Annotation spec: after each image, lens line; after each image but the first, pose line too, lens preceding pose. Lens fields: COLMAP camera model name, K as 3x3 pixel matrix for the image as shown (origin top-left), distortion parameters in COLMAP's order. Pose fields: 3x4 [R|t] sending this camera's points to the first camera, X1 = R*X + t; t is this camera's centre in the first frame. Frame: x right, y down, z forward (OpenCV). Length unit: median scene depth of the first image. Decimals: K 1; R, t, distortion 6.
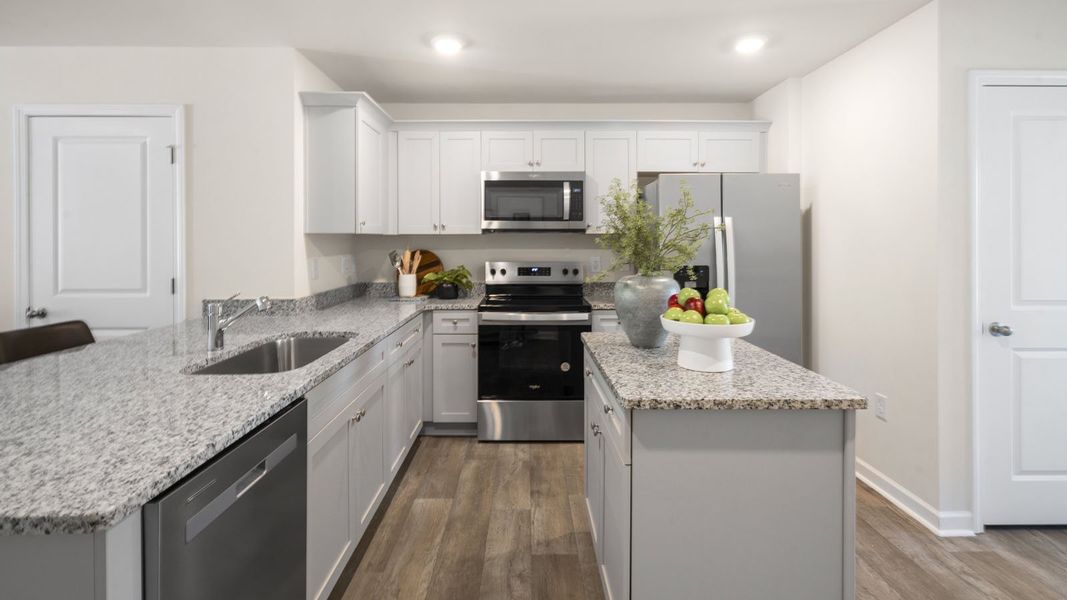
lens RADIAL K [[500.1, 0, 529.8], [0, 500.1, 241.3], [0, 0, 1]] dist [-0.003952, 0.003042]
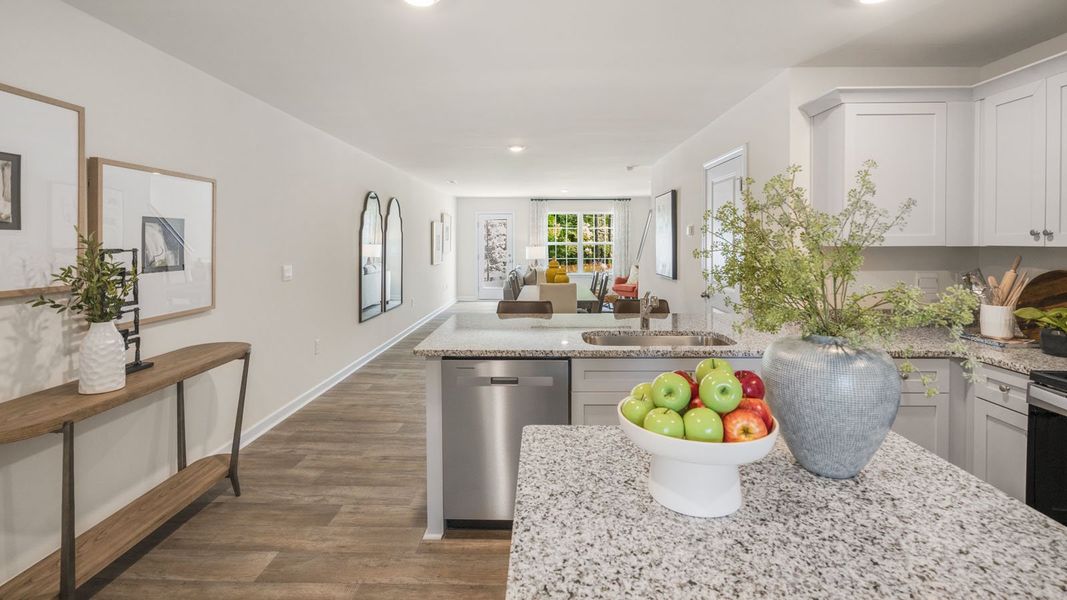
lens RADIAL K [[482.7, 0, 534.6], [0, 482.7, 251.0], [0, 0, 1]] dist [0.000301, 0.002150]
pose [[-0.028000, 0.023779, -0.999325, 0.451543], [0.001043, 0.999717, 0.023759, -0.025020], [0.999607, -0.000377, -0.028017, 0.408374]]
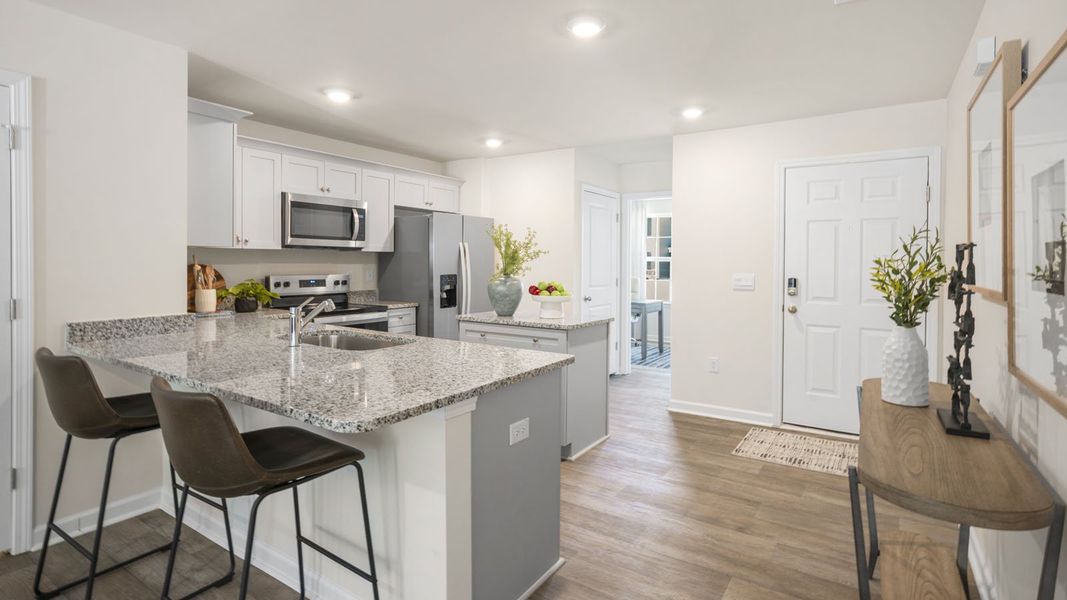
lens RADIAL K [[527.3, 0, 532.7], [0, 527.3, 270.3], [0, 0, 1]] dist [0.004000, 0.002989]
pose [[0.563194, -0.008234, 0.826284, -0.765646], [-0.009658, 0.999816, 0.016546, 0.006595], [-0.826268, -0.017298, 0.563011, -0.095656]]
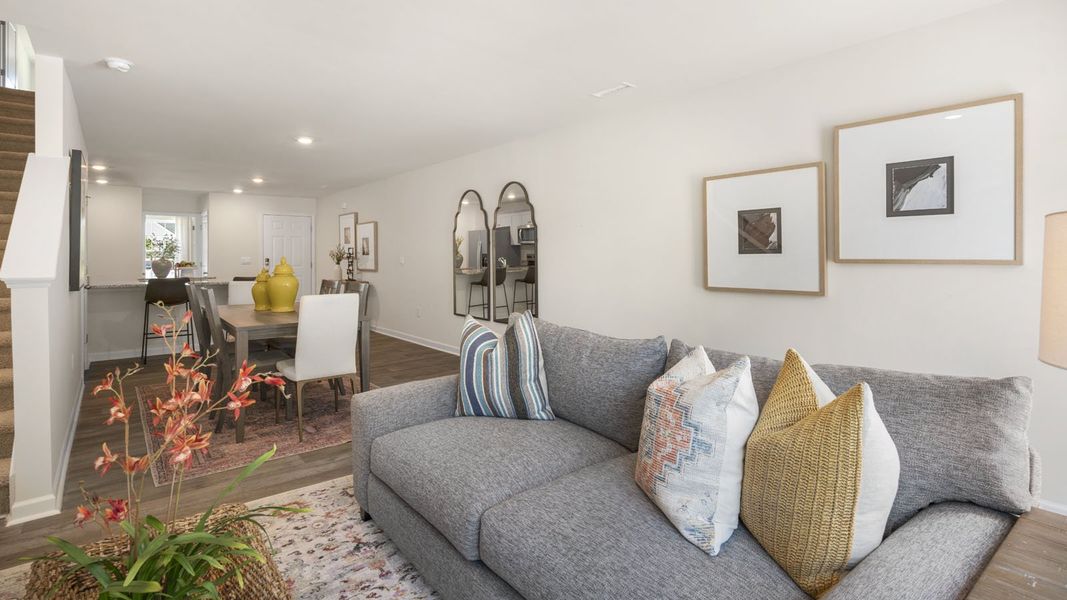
lens RADIAL K [[528.8, 0, 549.0], [0, 528.8, 252.1], [0, 0, 1]] dist [-0.002983, 0.000029]
pose [[-0.634284, 0.011155, 0.773019, -2.791712], [0.004571, 0.999933, -0.010678, 0.041619], [-0.773086, -0.003239, -0.634293, 0.748694]]
